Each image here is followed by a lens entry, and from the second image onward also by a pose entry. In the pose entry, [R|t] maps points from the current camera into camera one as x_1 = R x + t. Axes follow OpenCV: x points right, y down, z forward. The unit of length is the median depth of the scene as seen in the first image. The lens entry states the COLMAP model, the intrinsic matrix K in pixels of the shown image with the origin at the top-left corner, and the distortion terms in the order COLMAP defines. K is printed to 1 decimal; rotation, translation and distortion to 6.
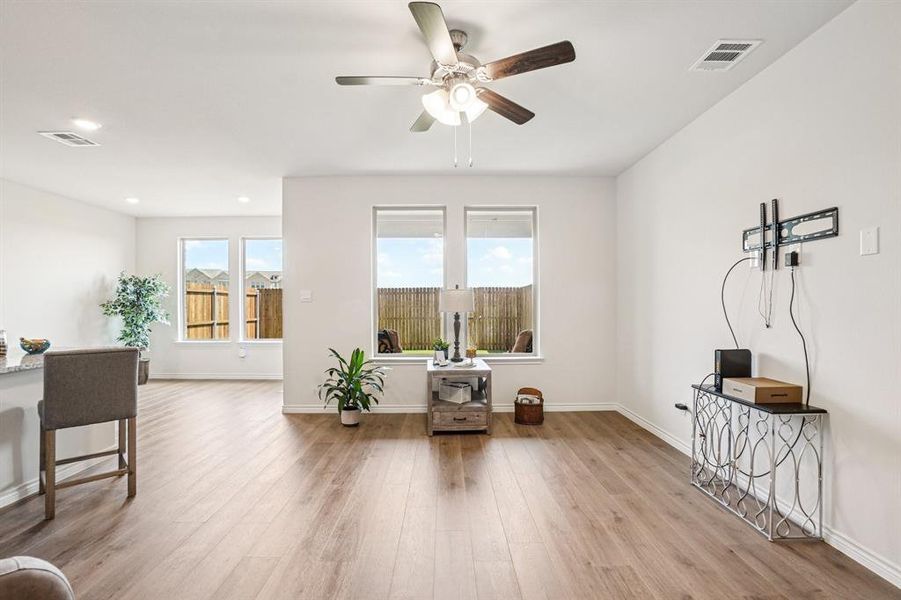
lens RADIAL K [[404.8, 0, 450.5], [0, 404.8, 300.0], [0, 0, 1]] dist [-0.068560, 0.032793]
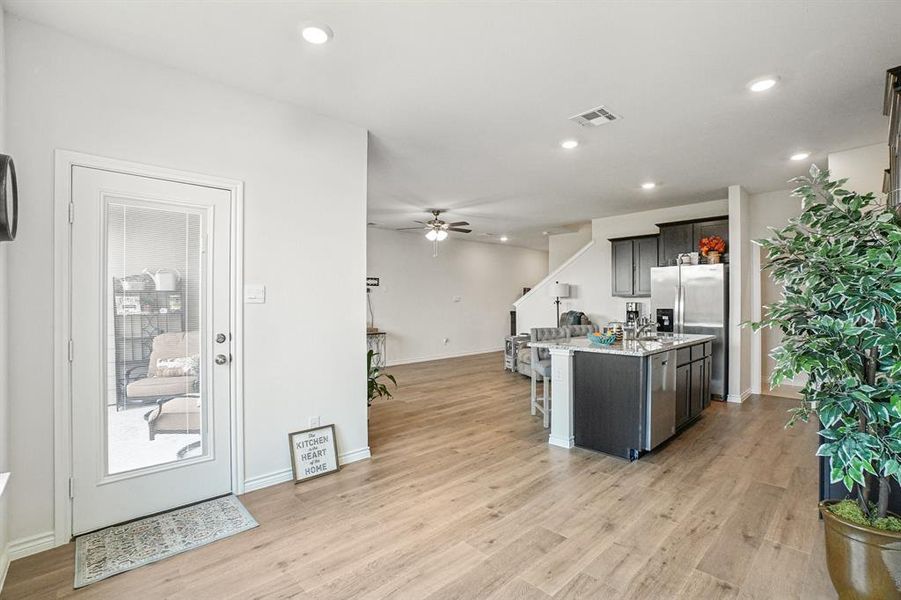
lens RADIAL K [[410.1, 0, 452.0], [0, 410.1, 298.2], [0, 0, 1]] dist [-0.059305, 0.010985]
pose [[-0.674284, 0.009570, 0.738410, -0.855026], [-0.003291, 0.999867, -0.015964, 0.006778], [-0.738465, -0.013194, -0.674163, 1.105104]]
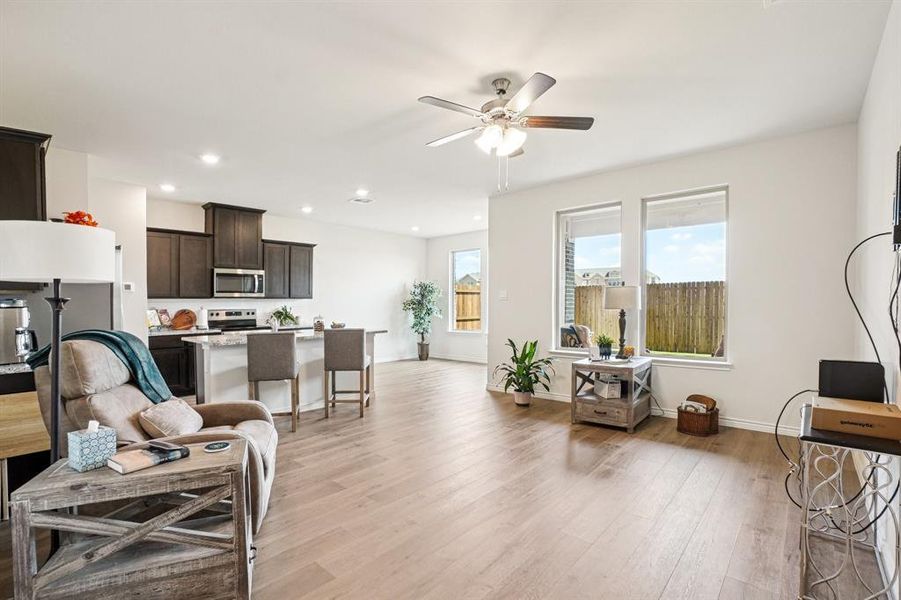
lens RADIAL K [[422.2, 0, 449.1], [0, 422.2, 310.6], [0, 0, 1]] dist [-0.081385, 0.000121]
pose [[0.727813, 0.008427, -0.685724, 0.301193], [0.013736, 0.999545, 0.026862, 0.000174], [0.685638, -0.028969, 0.727366, -0.021407]]
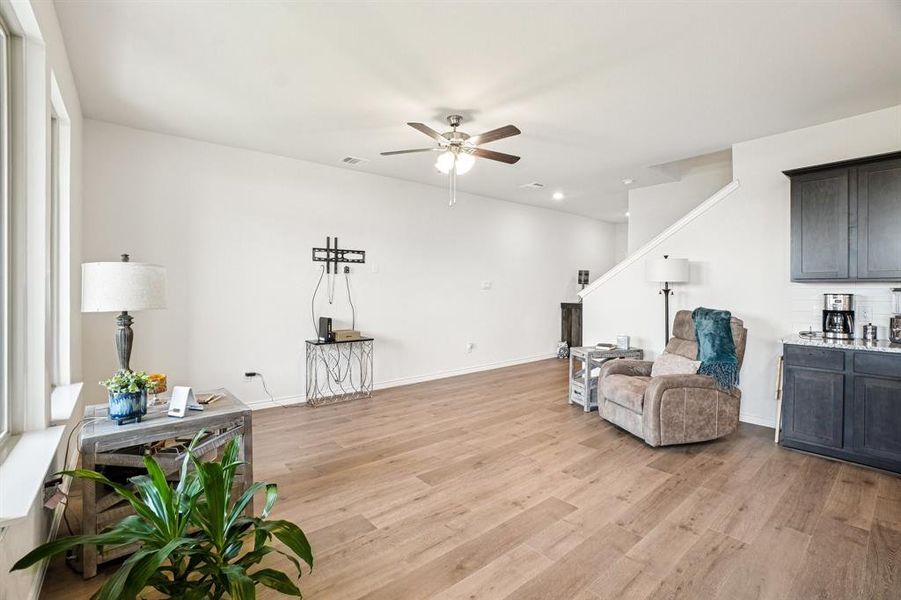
lens RADIAL K [[404.8, 0, 446.9], [0, 404.8, 289.6], [0, 0, 1]] dist [-0.068431, 0.029011]
pose [[-0.619946, -0.003321, 0.784637, -0.446574], [-0.010940, 0.999930, -0.004411, 0.001714], [-0.784568, -0.011318, -0.619940, 0.747422]]
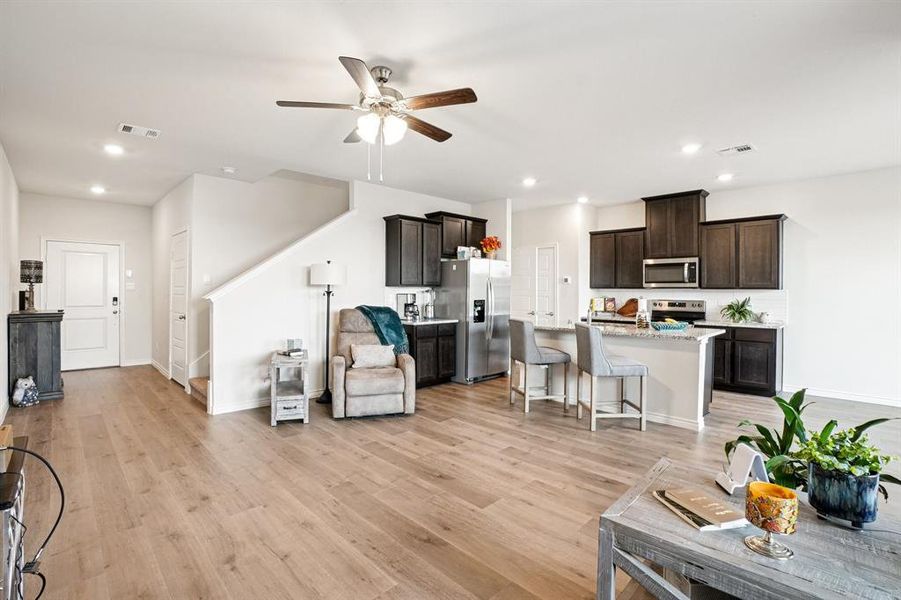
lens RADIAL K [[410.1, 0, 452.0], [0, 410.1, 298.2], [0, 0, 1]] dist [-0.059305, 0.010985]
pose [[-0.729248, 0.010093, -0.684176, 0.247069], [0.003931, 0.999936, 0.010562, 0.000243], [0.684239, 0.005013, -0.729241, 0.761085]]
